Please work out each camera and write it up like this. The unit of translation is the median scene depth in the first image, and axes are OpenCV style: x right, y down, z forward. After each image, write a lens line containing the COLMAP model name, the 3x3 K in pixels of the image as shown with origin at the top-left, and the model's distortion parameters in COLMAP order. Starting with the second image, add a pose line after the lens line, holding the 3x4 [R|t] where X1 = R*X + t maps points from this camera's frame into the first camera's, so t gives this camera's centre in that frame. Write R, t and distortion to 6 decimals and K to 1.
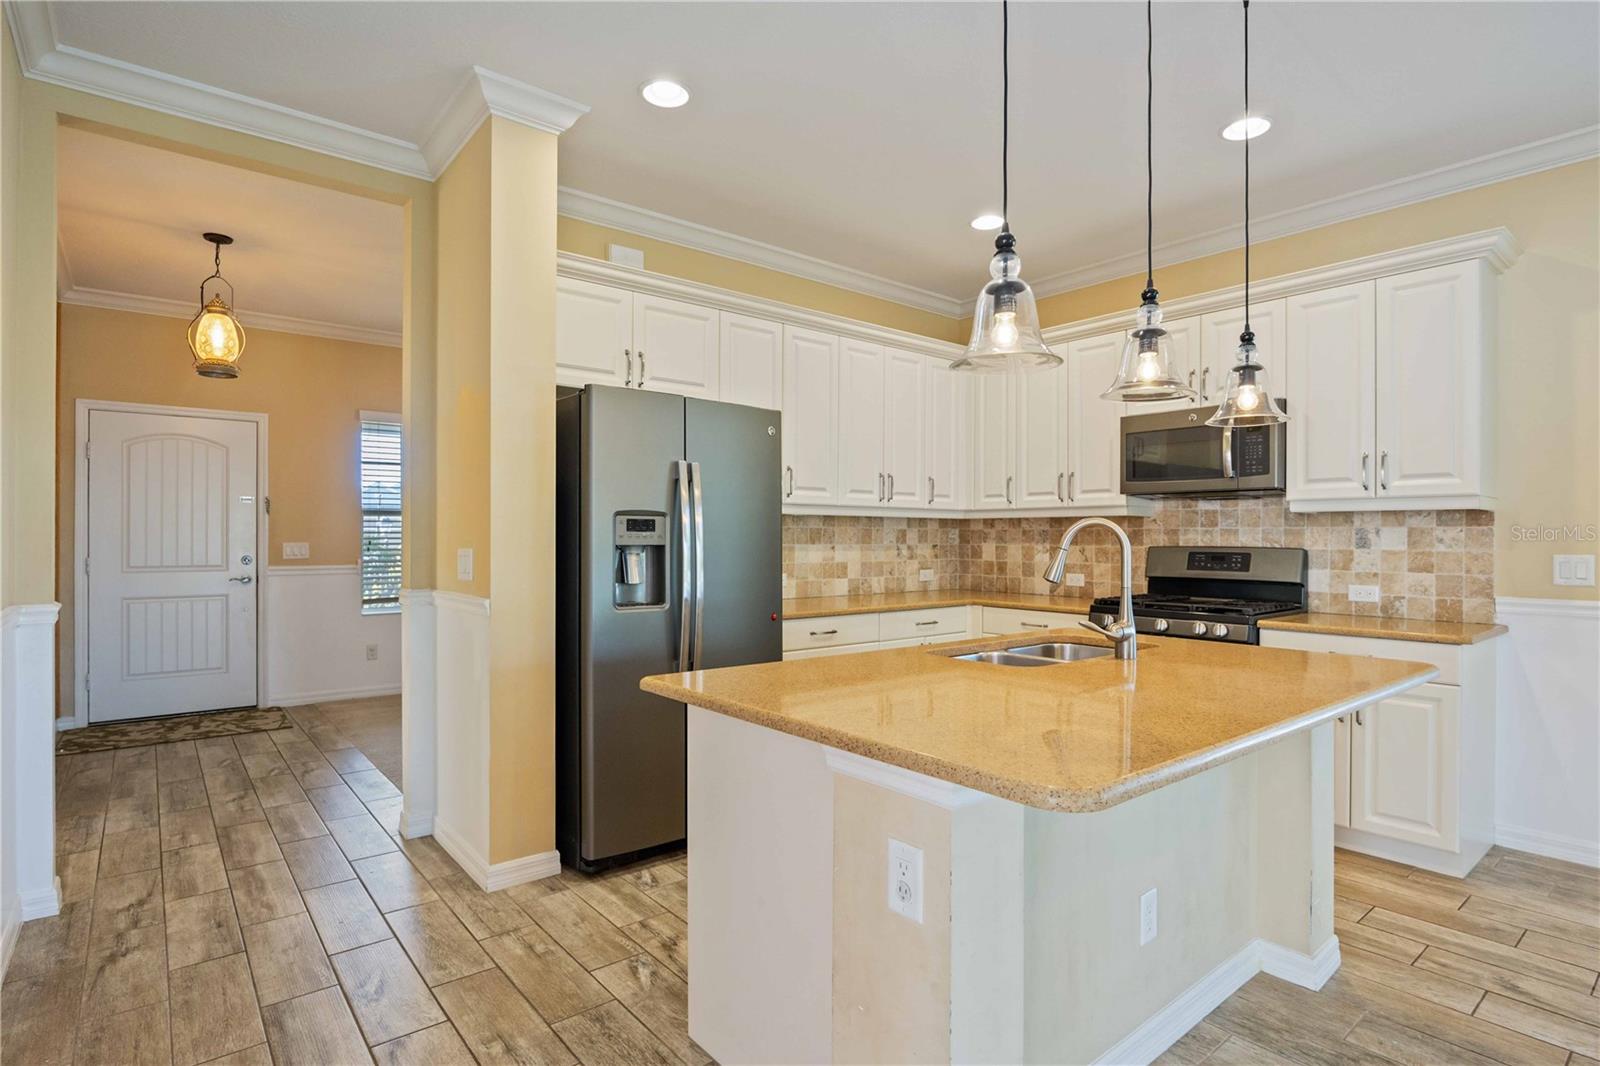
lens RADIAL K [[808.6, 0, 803.4], [0, 808.6, 538.1], [0, 0, 1]] dist [-0.021209, 0.005112]
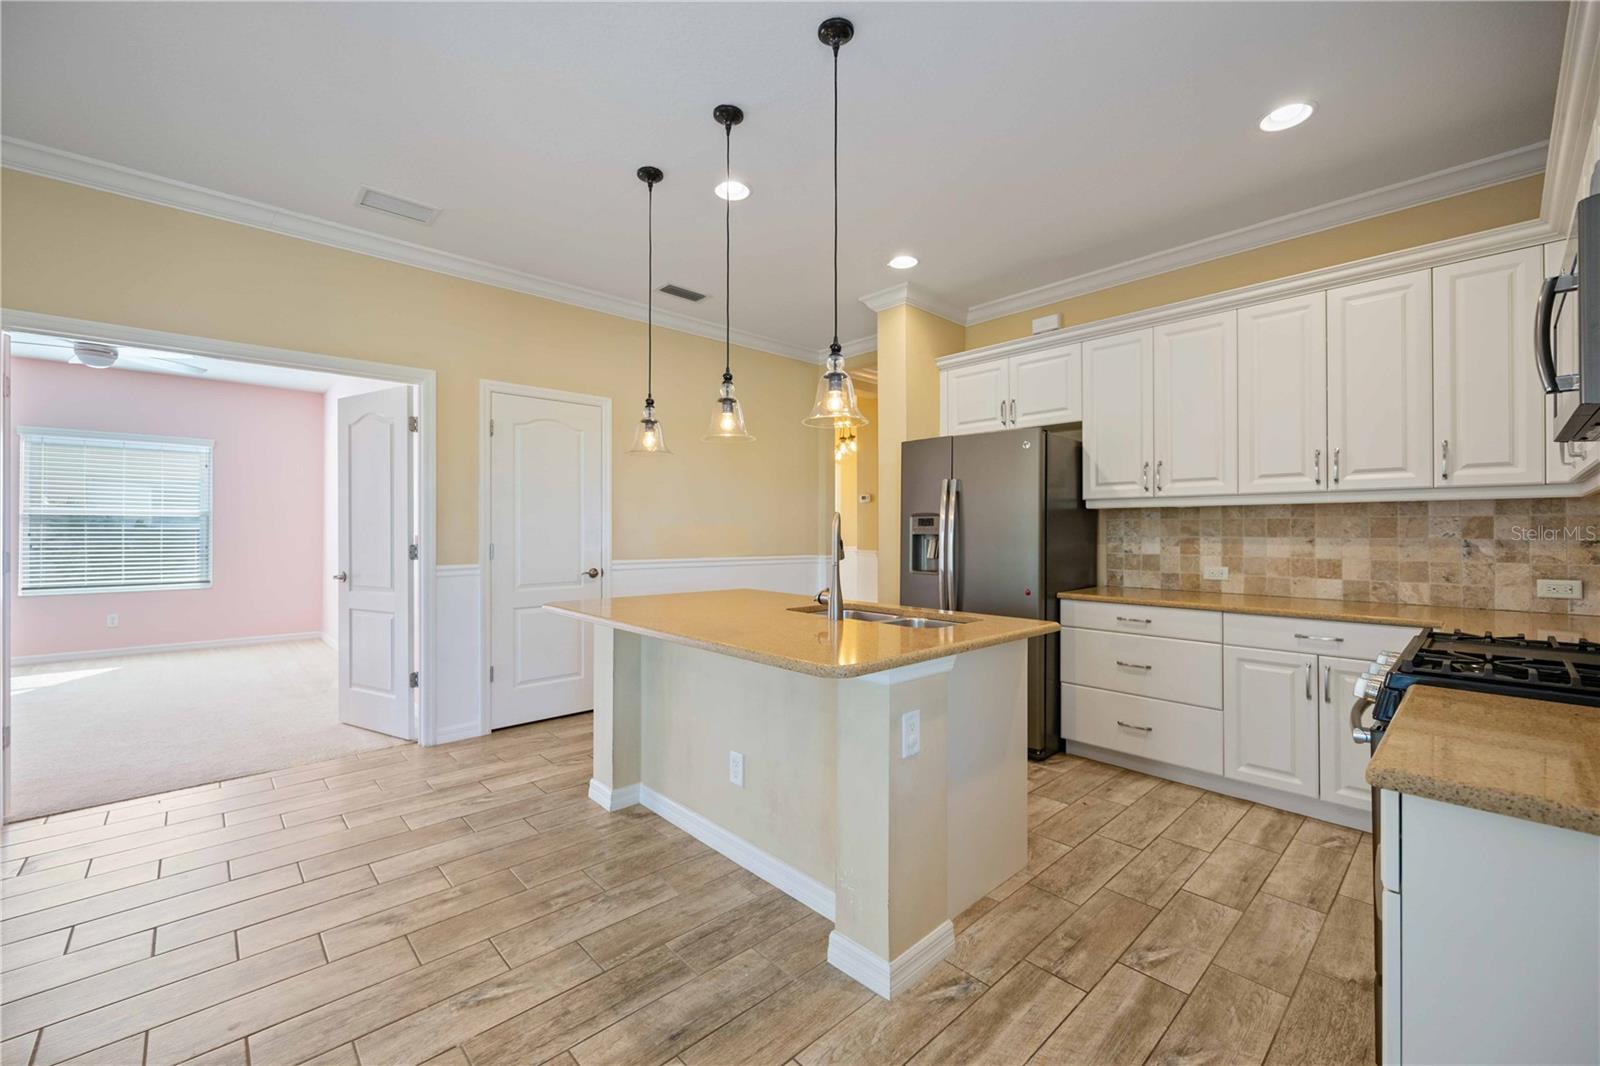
lens RADIAL K [[659.2, 0, 778.7], [0, 659.2, 529.3], [0, 0, 1]] dist [-0.004204, 0.000294]
pose [[0.060288, -0.005968, -0.998163, 0.844995], [-0.002810, 0.999977, -0.006149, 0.005832], [0.998177, 0.003175, 0.060270, 0.486351]]
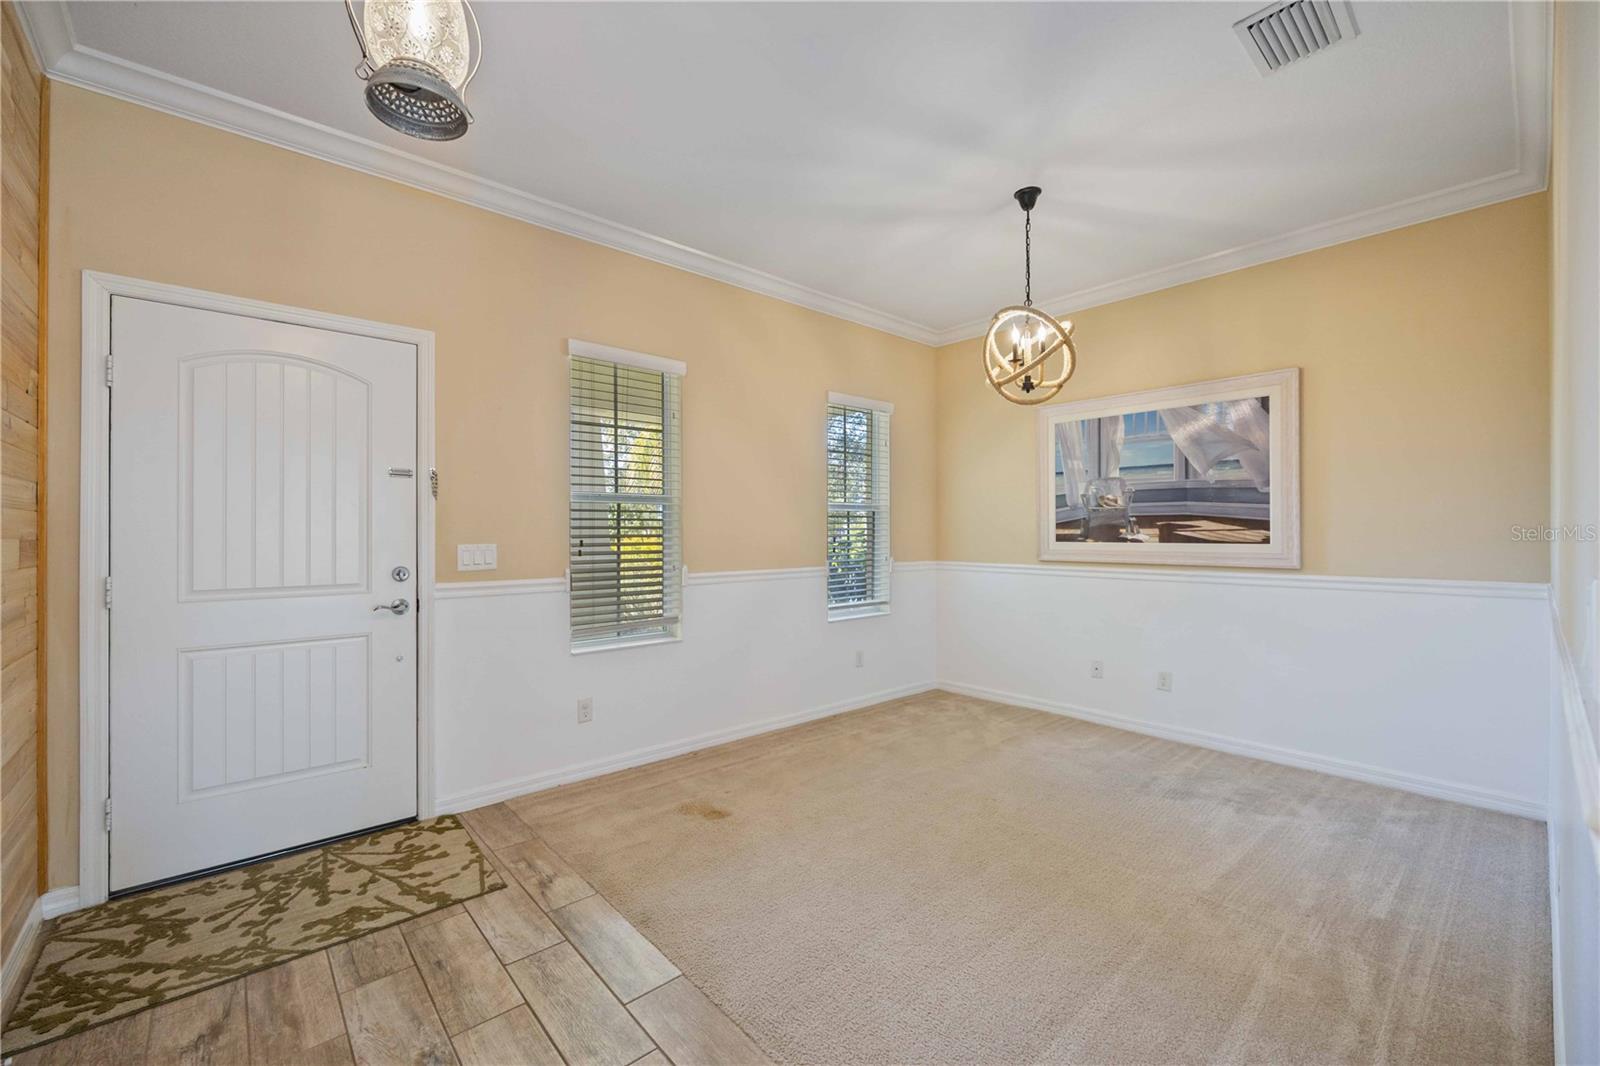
lens RADIAL K [[659.2, 0, 804.0], [0, 659.2, 530.4], [0, 0, 1]] dist [-0.004204, 0.000294]
pose [[0.999351, -0.002267, 0.035963, -0.601885], [0.002372, 0.999993, -0.002882, -0.004350], [-0.035956, 0.002966, 0.999349, 0.729245]]
